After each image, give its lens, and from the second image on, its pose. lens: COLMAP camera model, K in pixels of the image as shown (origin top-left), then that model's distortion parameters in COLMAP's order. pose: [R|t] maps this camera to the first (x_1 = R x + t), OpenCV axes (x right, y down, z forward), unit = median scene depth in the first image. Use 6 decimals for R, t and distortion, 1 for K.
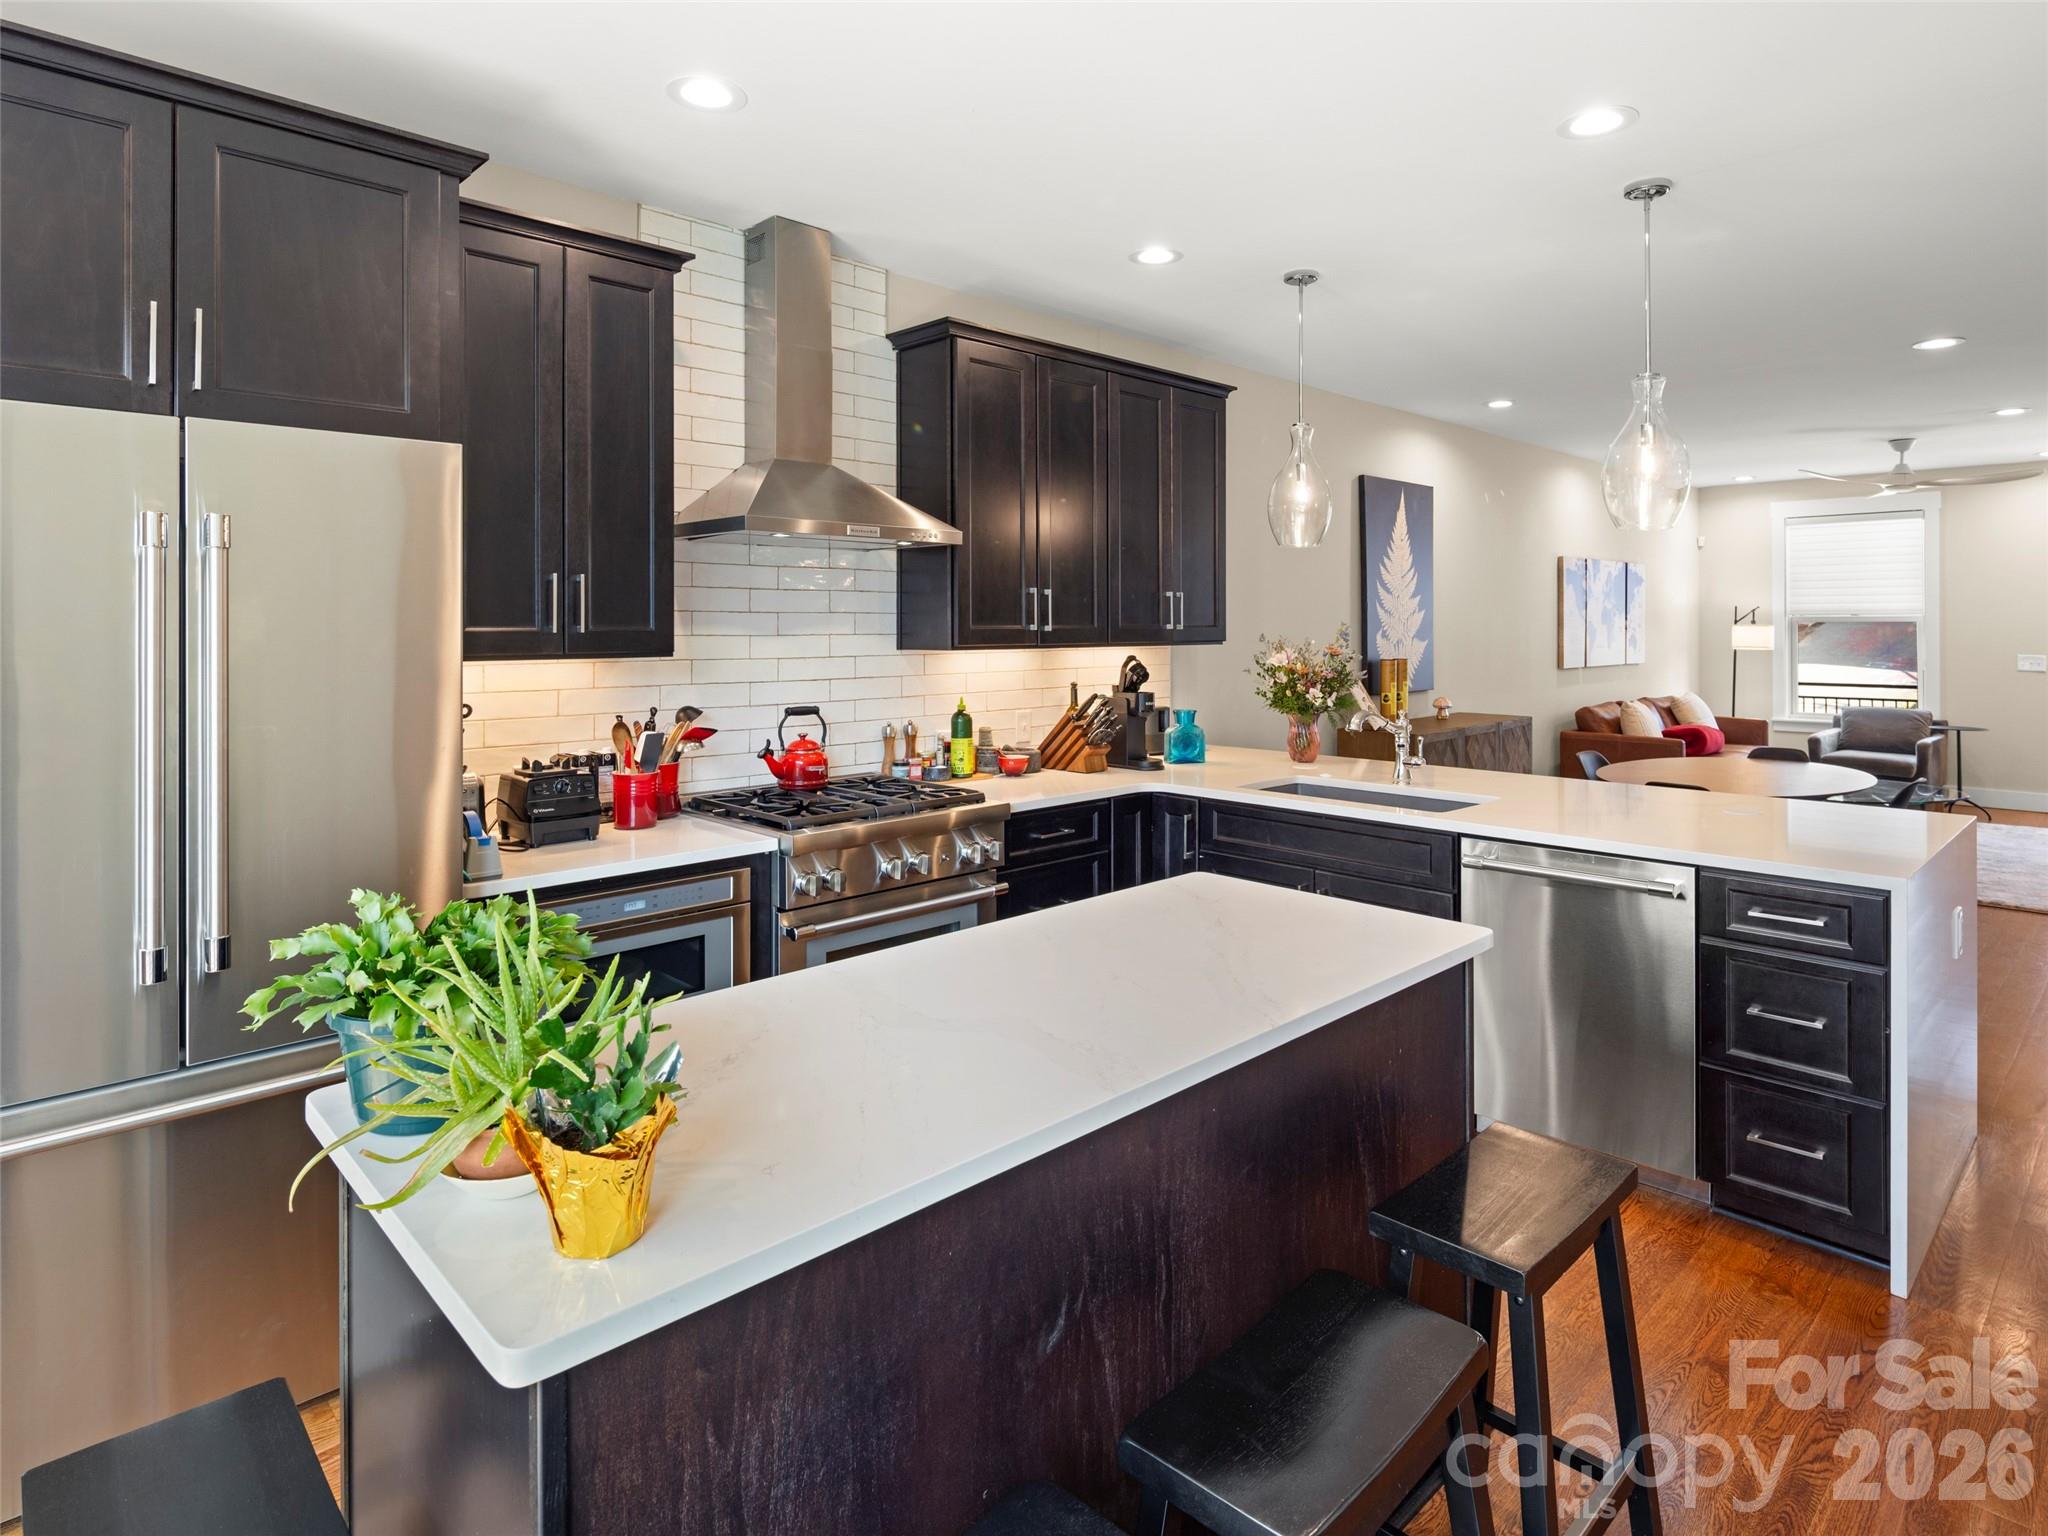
lens RADIAL K [[1123.7, 0, 1034.4], [0, 1123.7, 663.0], [0, 0, 1]] dist [0.004290, 0.000774]
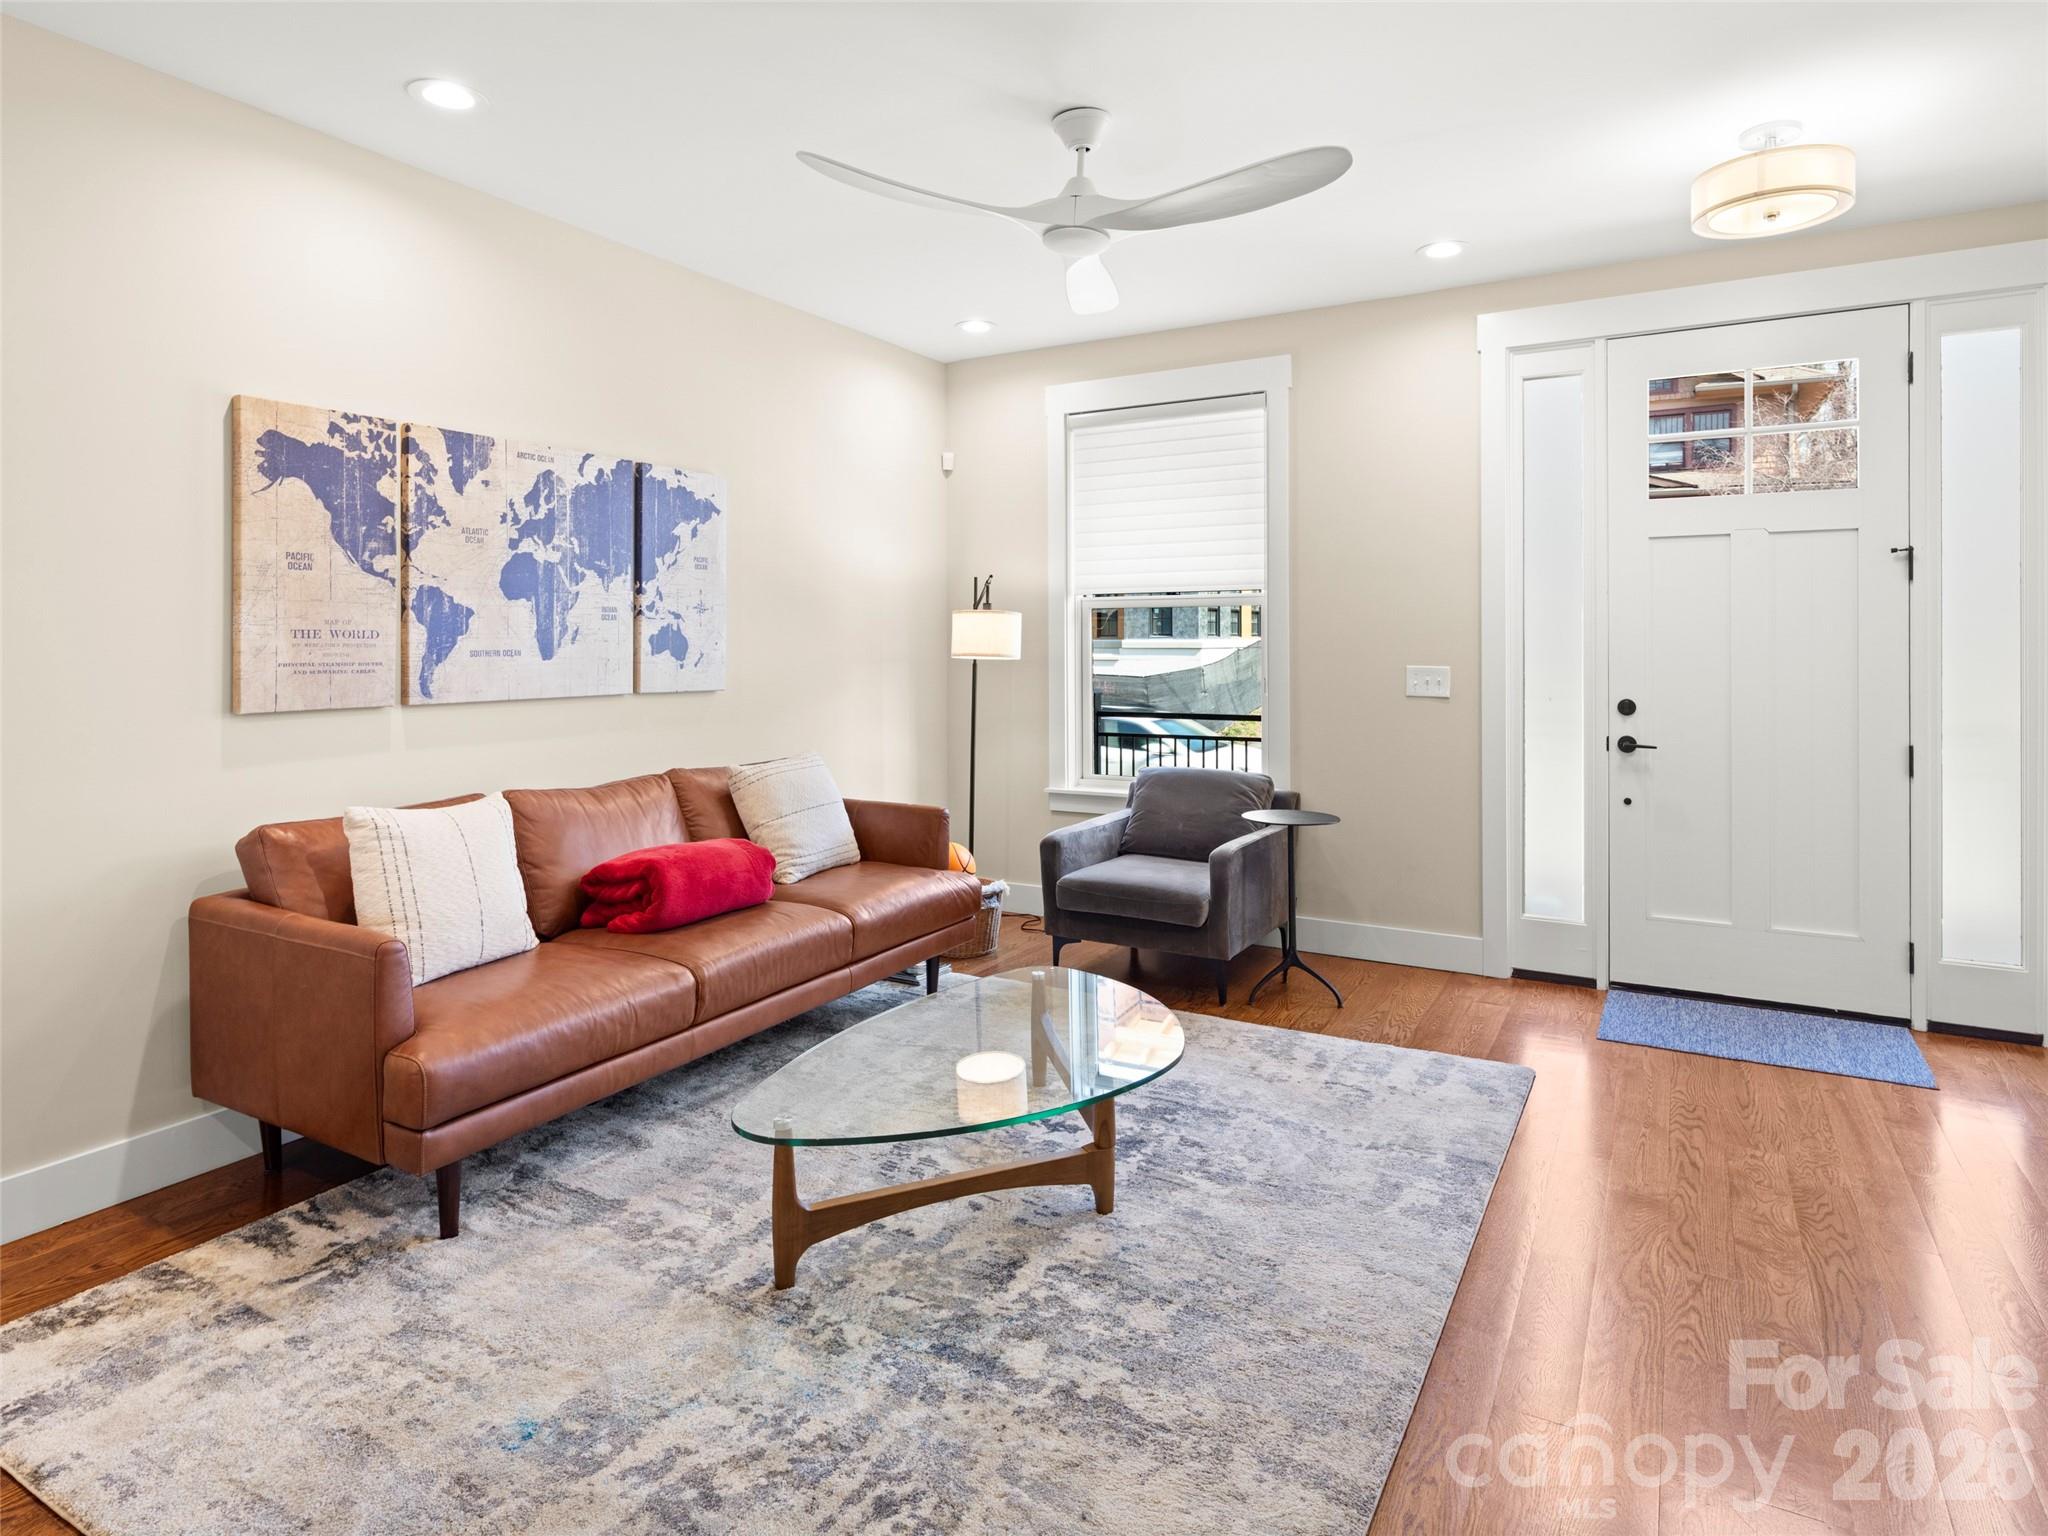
lens RADIAL K [[1146.6, 0, 1038.1], [0, 1146.6, 642.0], [0, 0, 1]] dist [0.002169, -0.003882]
pose [[0.961559, -0.001338, 0.274594, 0.555150], [0.010863, 0.999391, -0.033167, -0.002066], [-0.274382, 0.034875, 0.960988, 0.526934]]
